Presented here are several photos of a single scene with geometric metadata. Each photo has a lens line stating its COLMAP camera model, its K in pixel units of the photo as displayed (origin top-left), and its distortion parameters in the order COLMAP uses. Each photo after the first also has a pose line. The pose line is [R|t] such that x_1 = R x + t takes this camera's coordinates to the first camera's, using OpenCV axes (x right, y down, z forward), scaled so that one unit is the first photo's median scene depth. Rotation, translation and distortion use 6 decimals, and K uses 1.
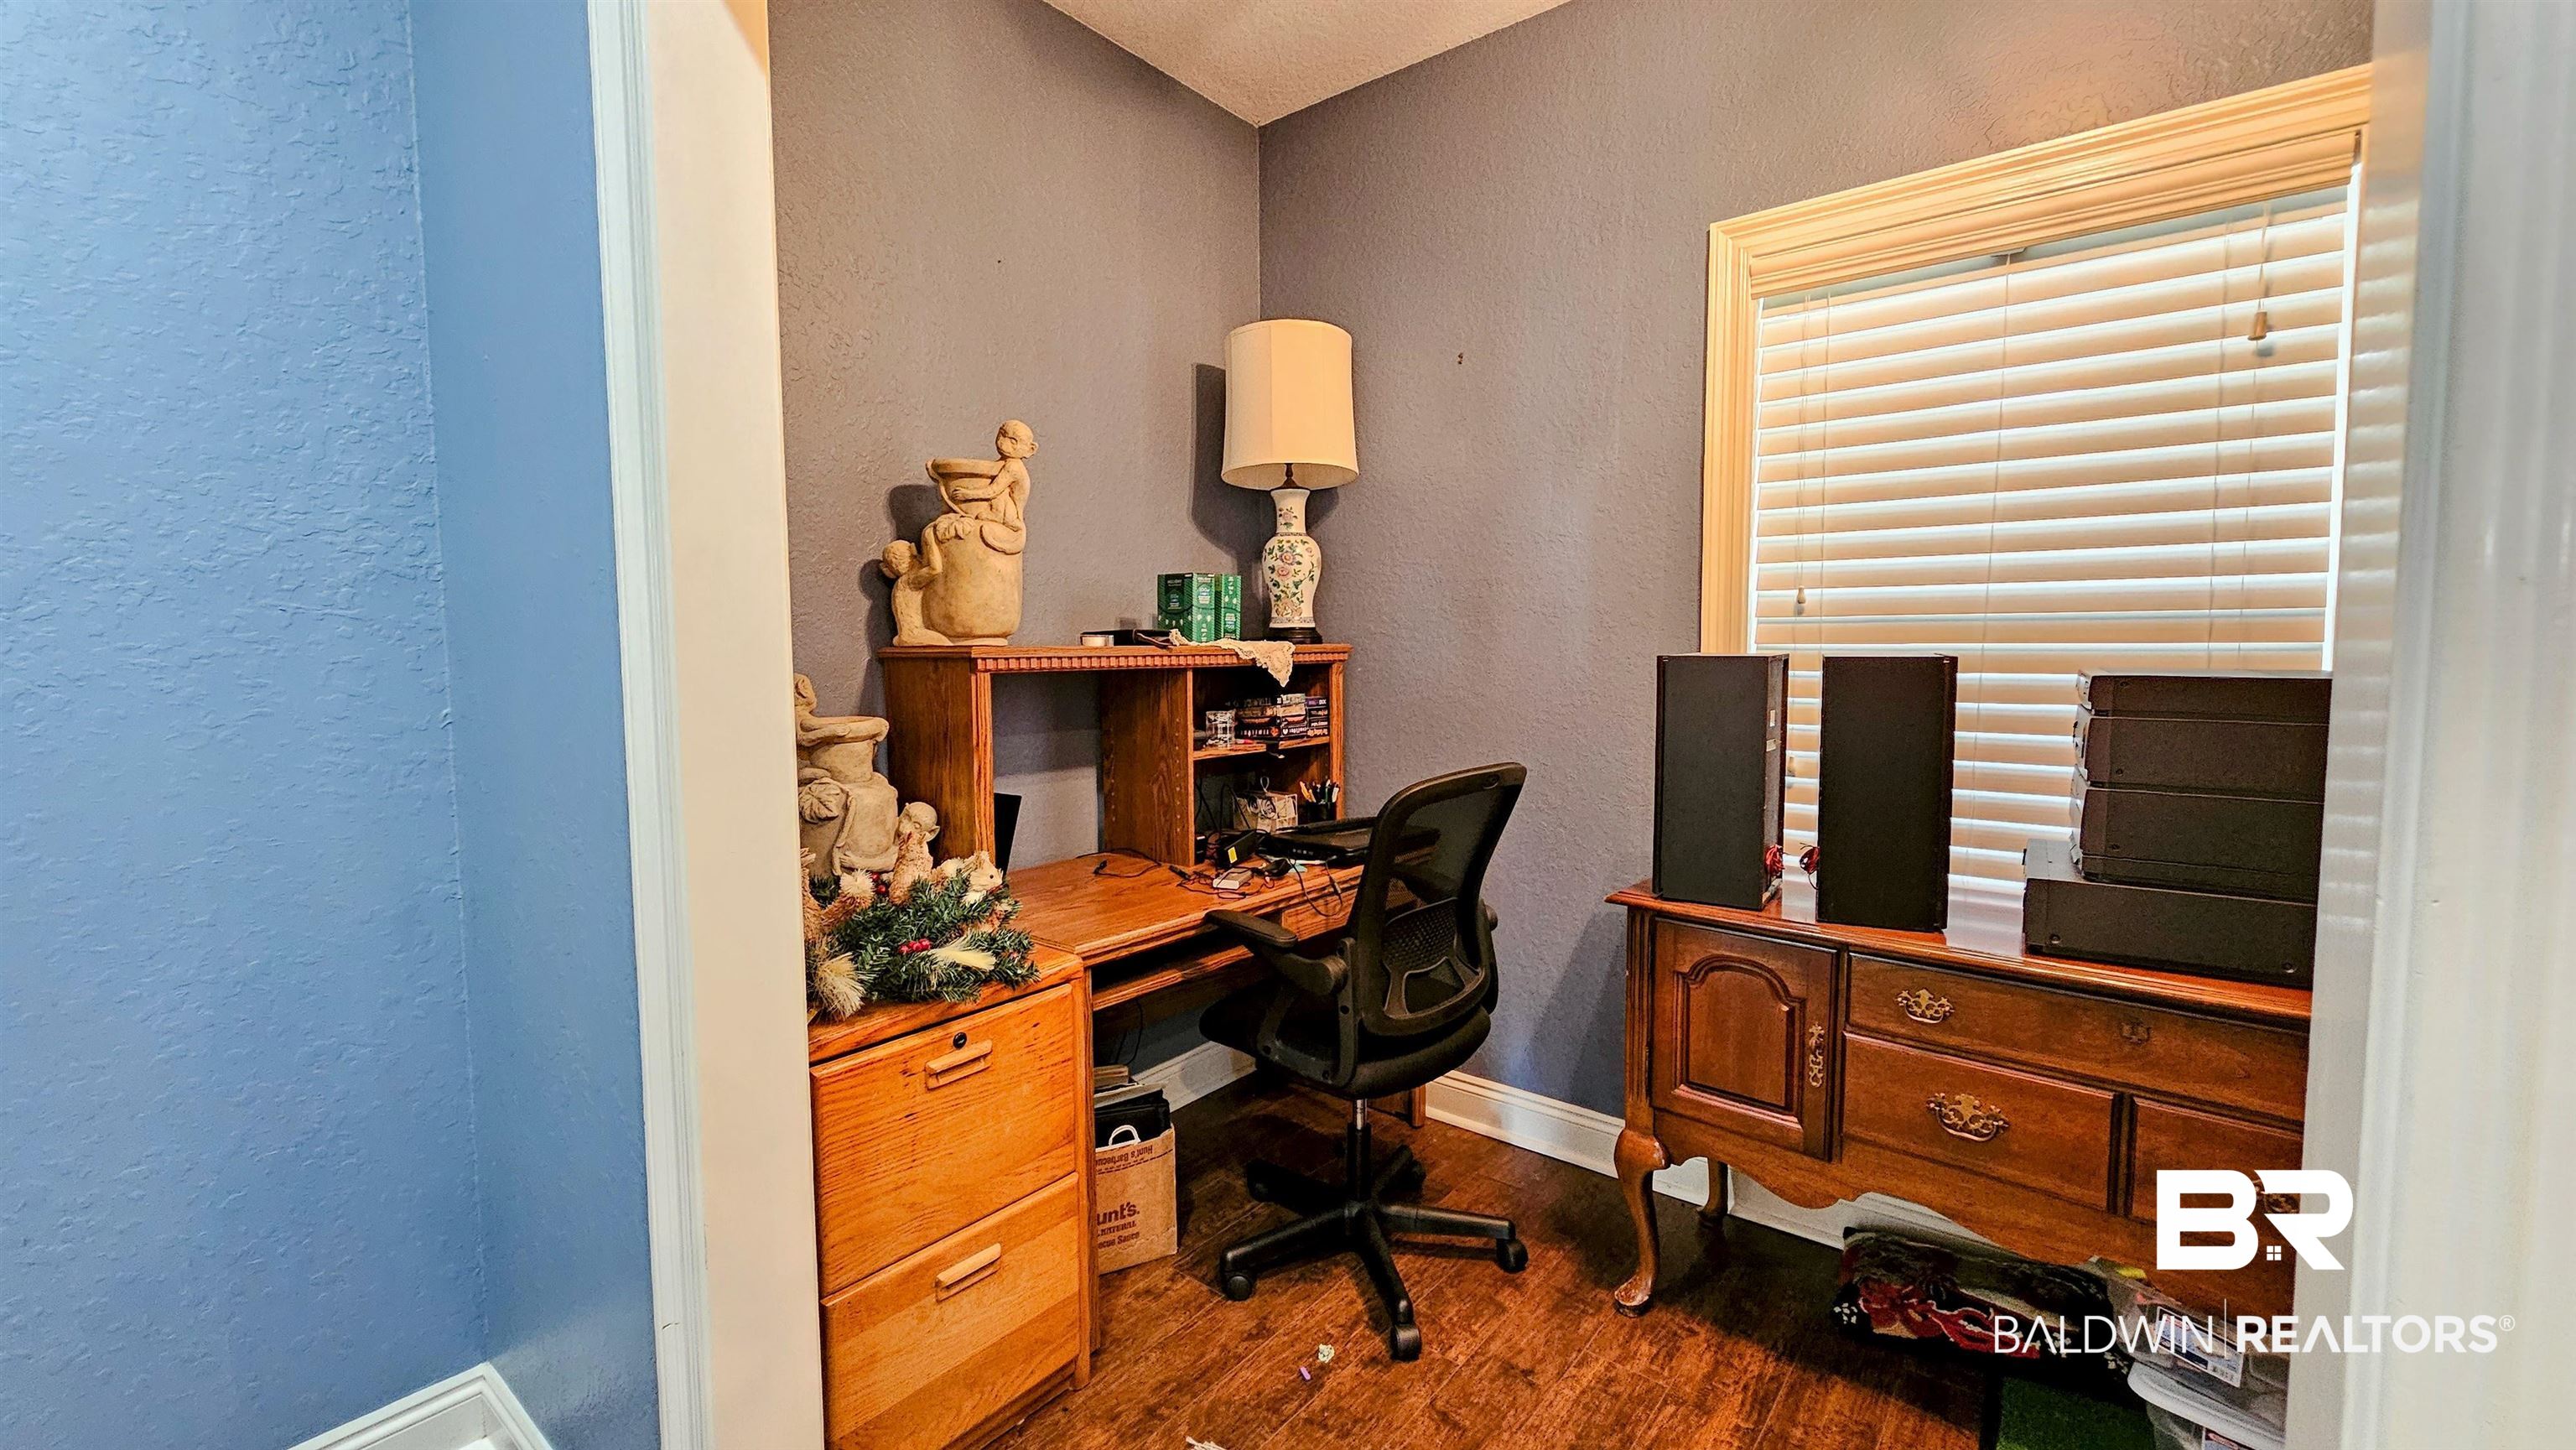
lens RADIAL K [[1055.0, 0, 1281.7], [0, 1055.0, 714.5], [0, 0, 1]] dist [-0.002816, 0.000724]
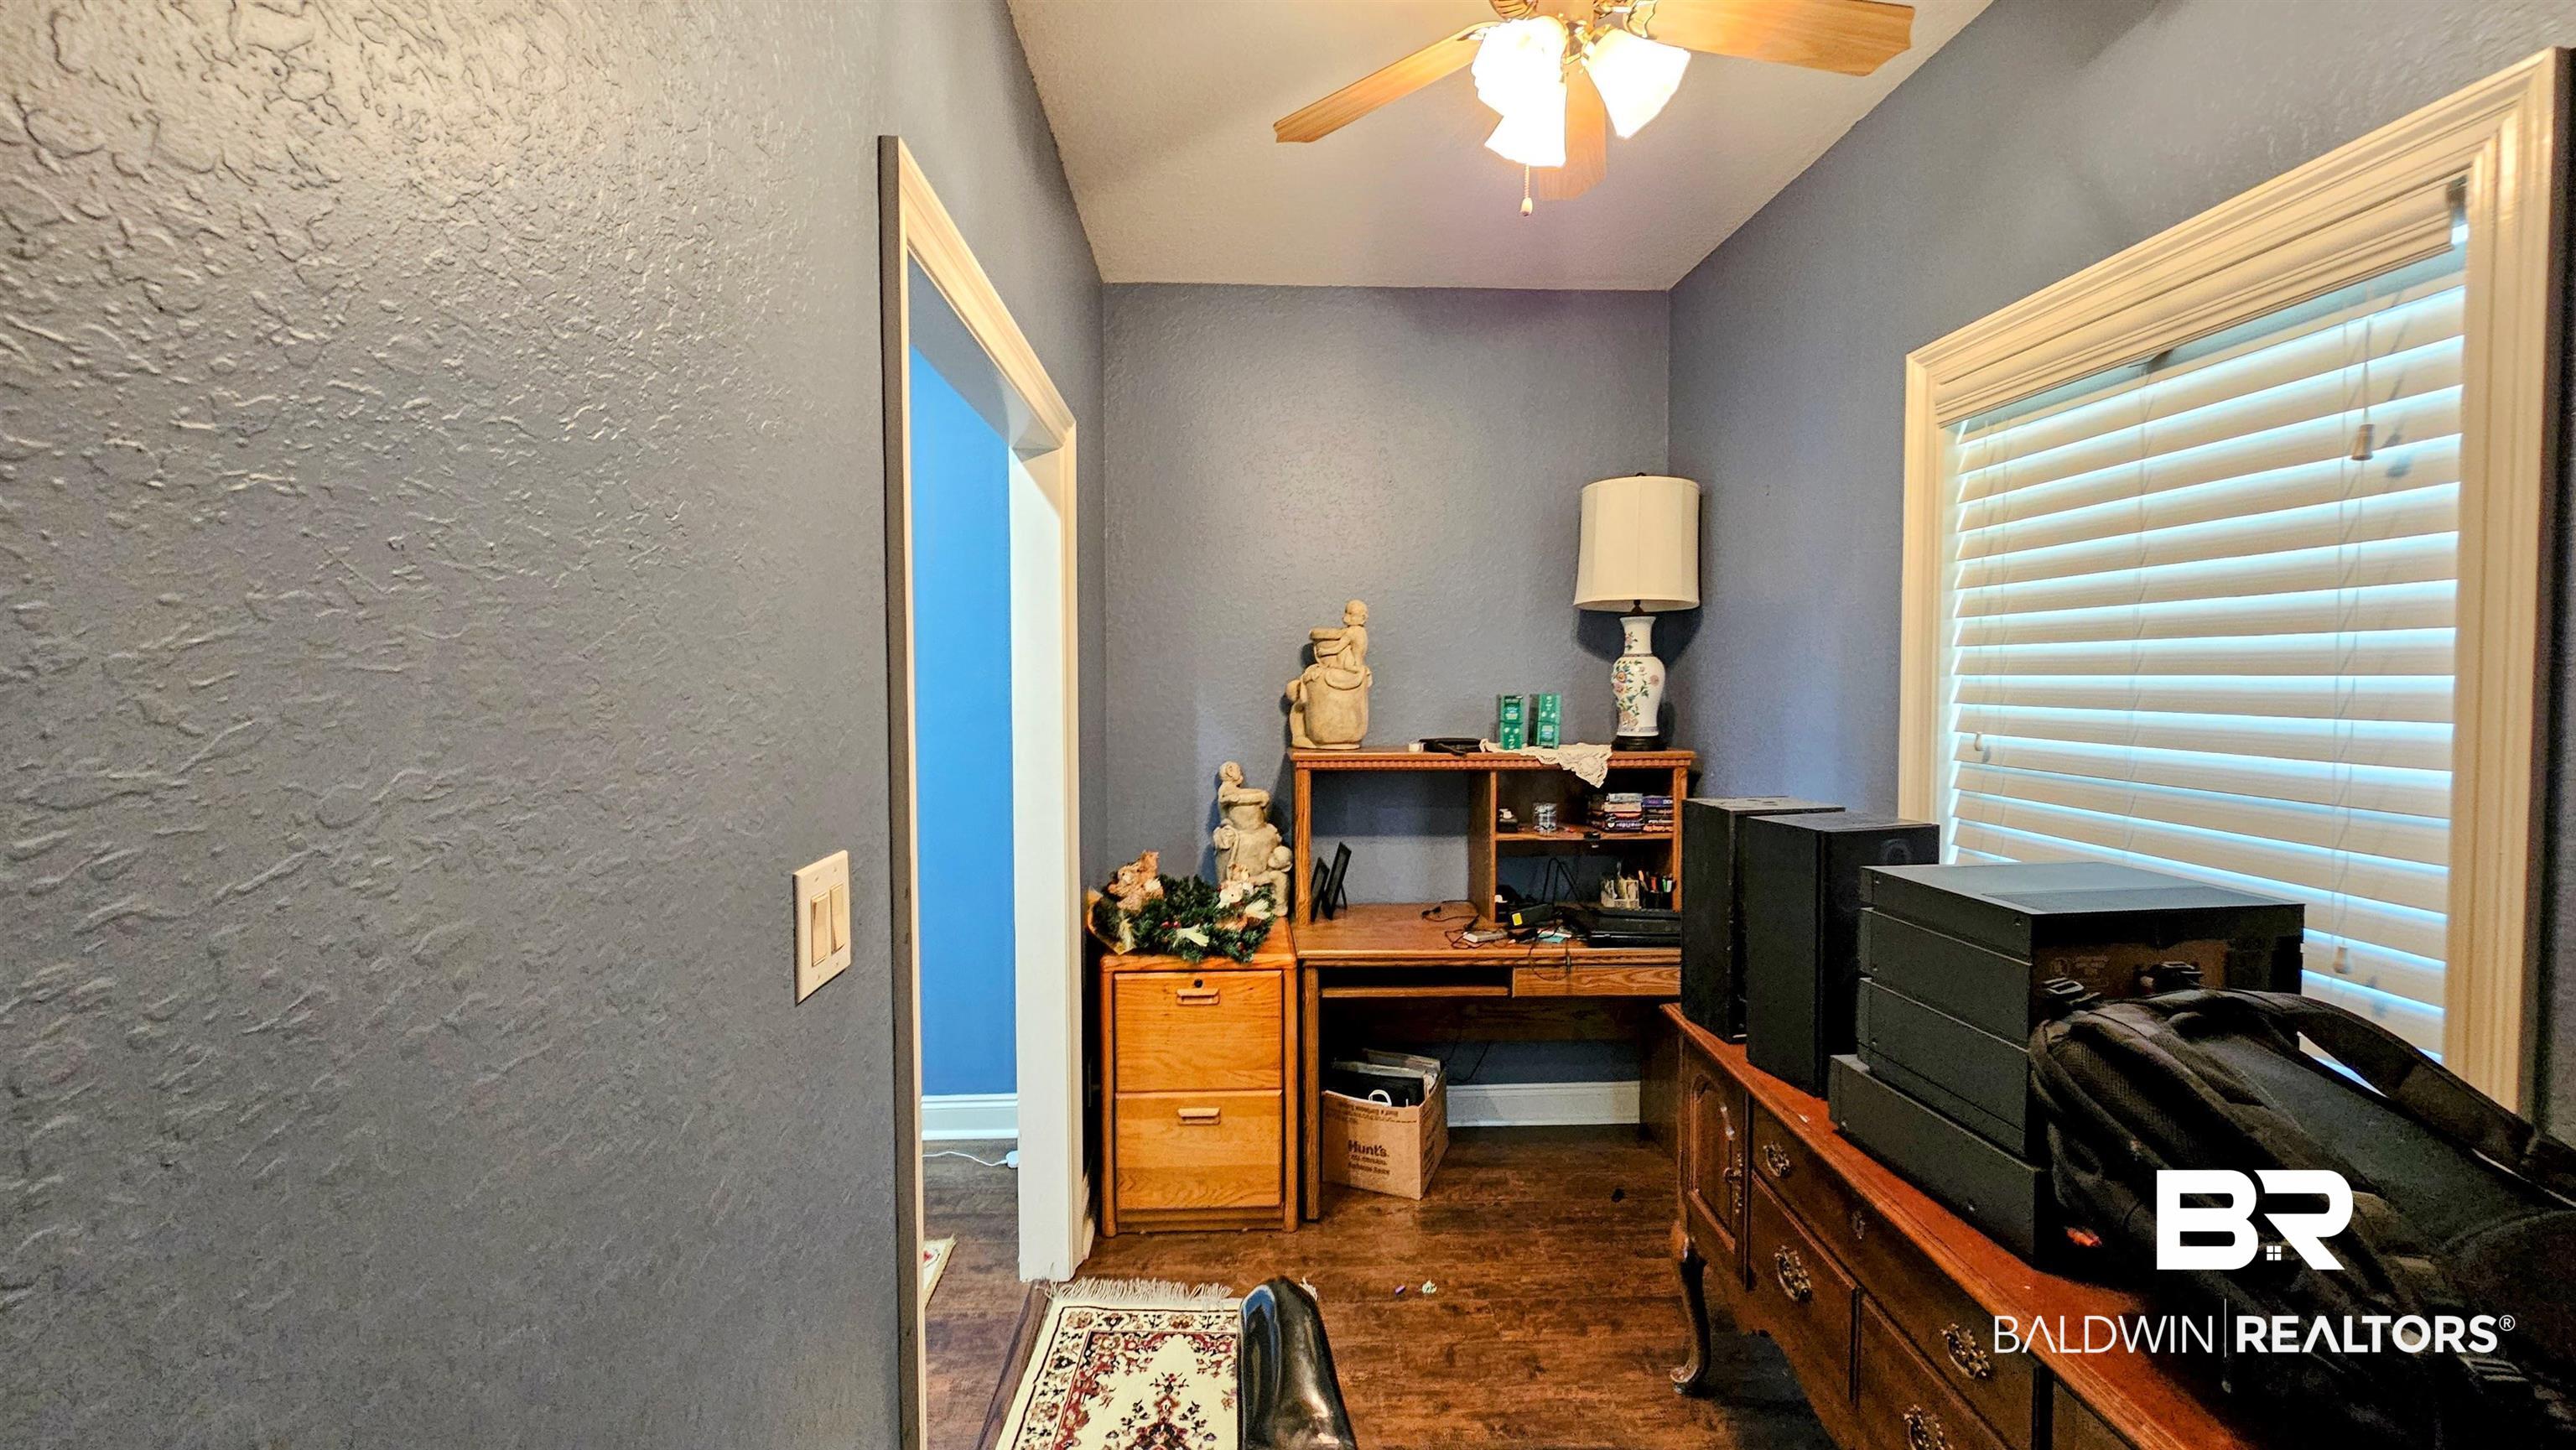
lens RADIAL K [[1055.0, 0, 1281.7], [0, 1055.0, 714.5], [0, 0, 1]] dist [-0.002816, 0.000724]
pose [[0.660351, 0.030736, -0.750328, 0.769935], [-0.051280, 0.998675, -0.004221, -0.100194], [0.749204, 0.041264, 0.661052, -0.063550]]
